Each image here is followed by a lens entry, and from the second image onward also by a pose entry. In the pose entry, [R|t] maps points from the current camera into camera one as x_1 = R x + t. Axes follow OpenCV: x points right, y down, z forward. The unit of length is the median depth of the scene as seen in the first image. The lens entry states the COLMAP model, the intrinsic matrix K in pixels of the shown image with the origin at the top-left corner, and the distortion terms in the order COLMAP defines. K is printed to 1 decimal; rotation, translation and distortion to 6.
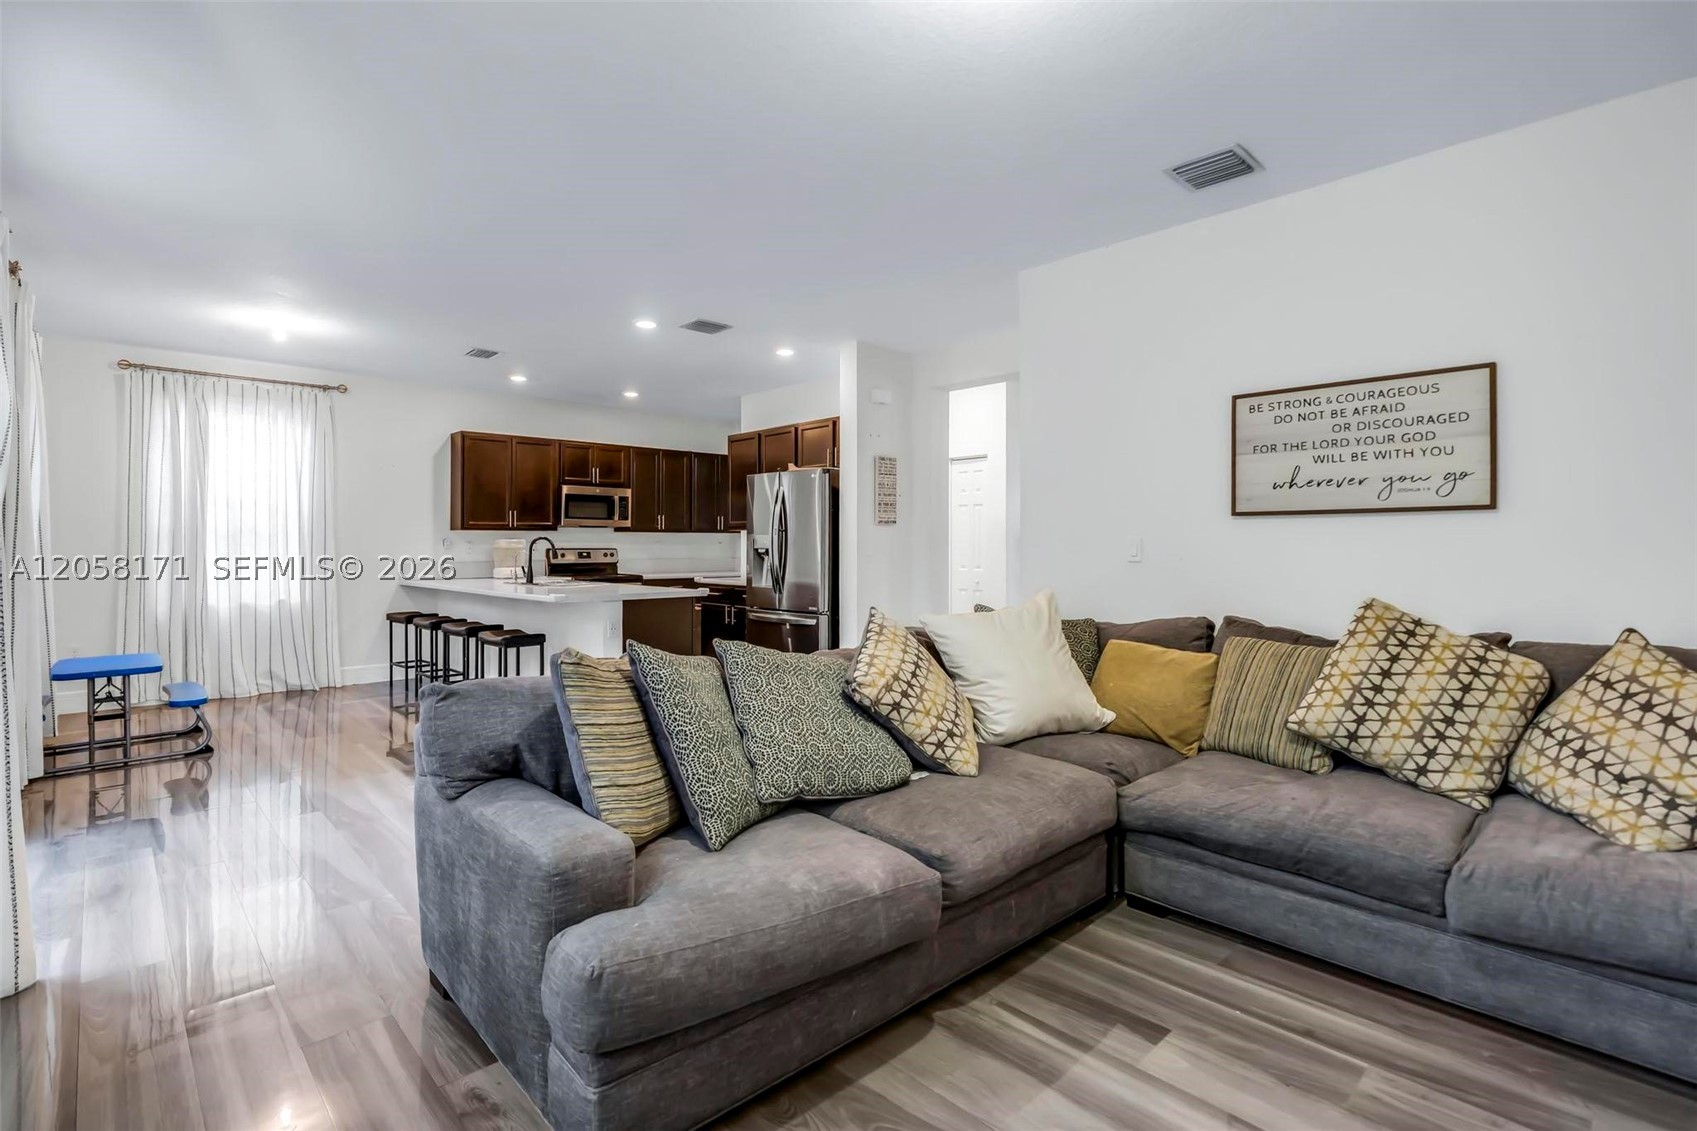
lens RADIAL K [[816.0, 0, 856.0], [0, 816.0, 547.1], [0, 0, 1]] dist [0.000079, -0.000359]
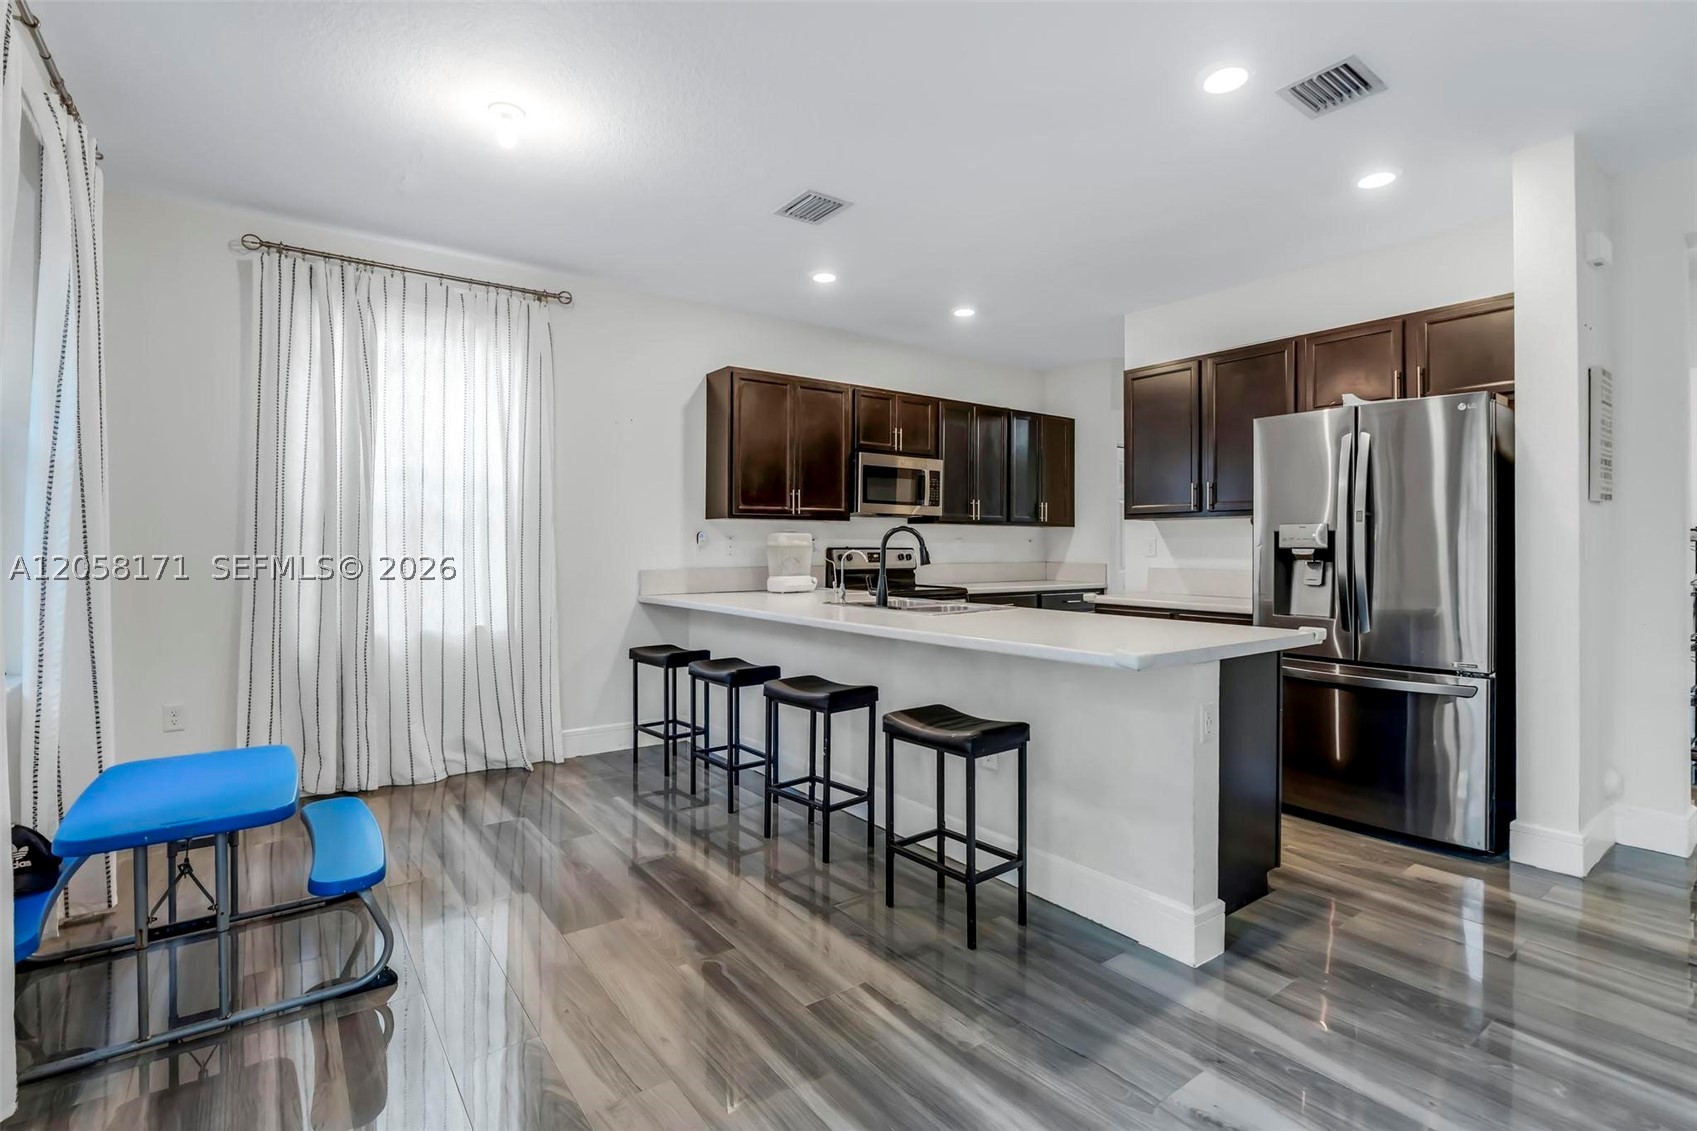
lens RADIAL K [[796.1, 0, 849.2], [0, 796.1, 546.9], [0, 0, 1]] dist [-0.018307, 0.000423]
pose [[0.992067, 0.004656, -0.125621, -0.316678], [-0.004360, 0.999987, 0.002636, -0.000722], [0.125631, -0.002067, 0.992075, 0.394096]]
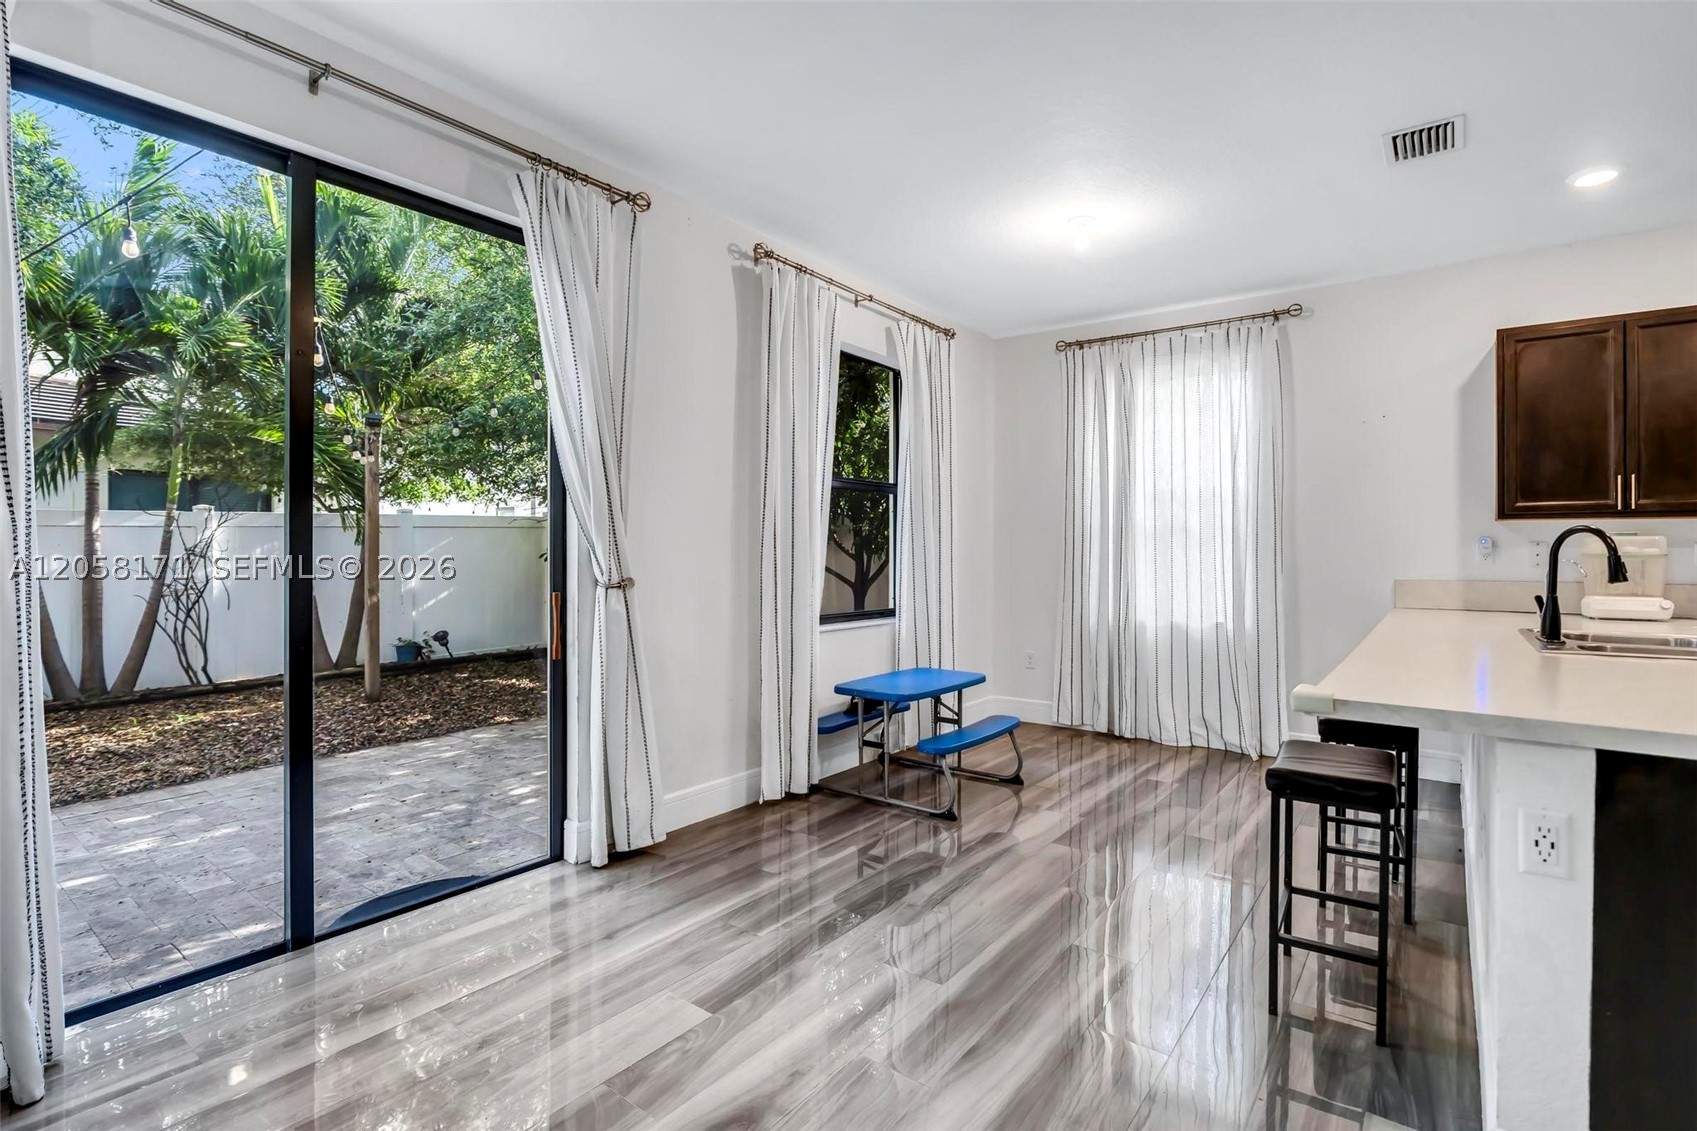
lens RADIAL K [[804.0, 0, 875.4], [0, 804.0, 559.7], [0, 0, 1]] dist [-0.013288, 0.000357]
pose [[0.173353, 0.015760, -0.984734, -0.049786], [-0.005764, 0.999871, 0.014987, -0.000996], [0.984843, 0.003078, 0.173422, 0.535300]]
